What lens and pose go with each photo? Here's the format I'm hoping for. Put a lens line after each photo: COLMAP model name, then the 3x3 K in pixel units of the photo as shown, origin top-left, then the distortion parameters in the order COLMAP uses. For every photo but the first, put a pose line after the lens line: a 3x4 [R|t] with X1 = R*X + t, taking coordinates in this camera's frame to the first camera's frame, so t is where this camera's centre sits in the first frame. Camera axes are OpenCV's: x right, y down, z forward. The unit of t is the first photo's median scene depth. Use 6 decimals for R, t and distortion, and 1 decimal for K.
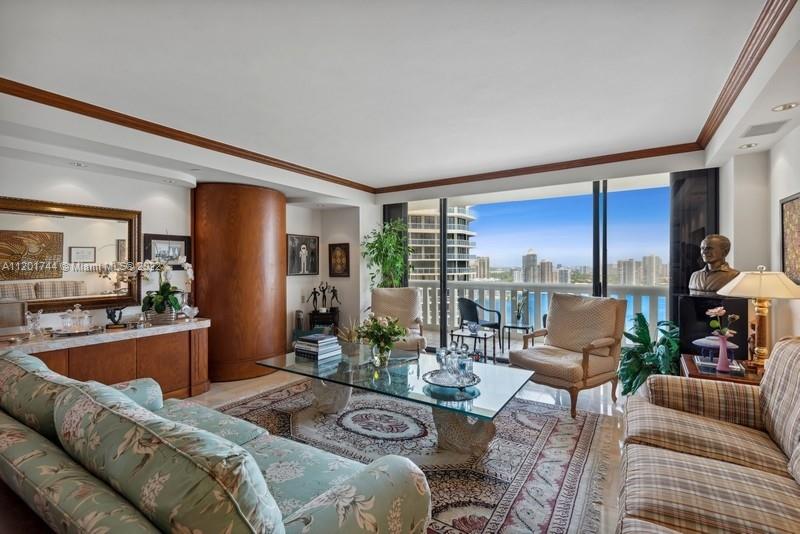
lens RADIAL K [[371.8, 0, 398.2], [0, 371.8, 268.4], [0, 0, 1]] dist [0.005472, -0.001148]
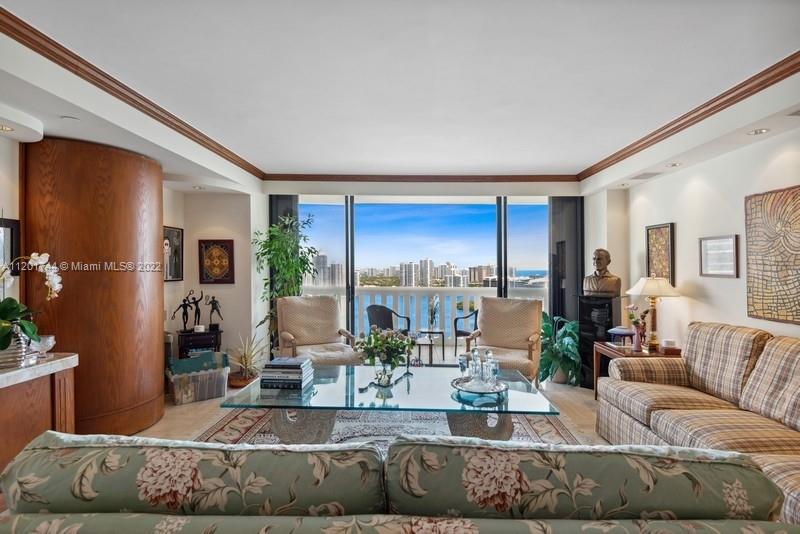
lens RADIAL K [[418.2, 0, 403.1], [0, 418.2, 267.5], [0, 0, 1]] dist [0.006763, -0.000170]
pose [[0.848778, 0.008570, 0.528681, -0.382542], [-0.005091, 0.999955, -0.008037, -0.006630], [-0.528726, 0.004130, 0.848783, 0.090449]]
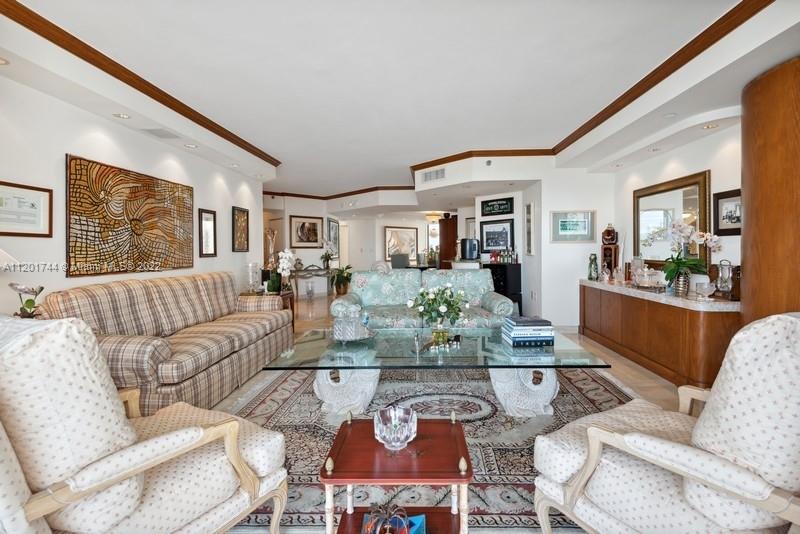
lens RADIAL K [[371.8, 0, 414.5], [0, 371.8, 247.6], [0, 0, 1]] dist [0.005472, -0.001148]
pose [[-0.857739, 0.009906, -0.513990, 0.338167], [0.007821, 0.999950, 0.006219, 0.020397], [0.514026, 0.001315, -0.857774, 1.253836]]
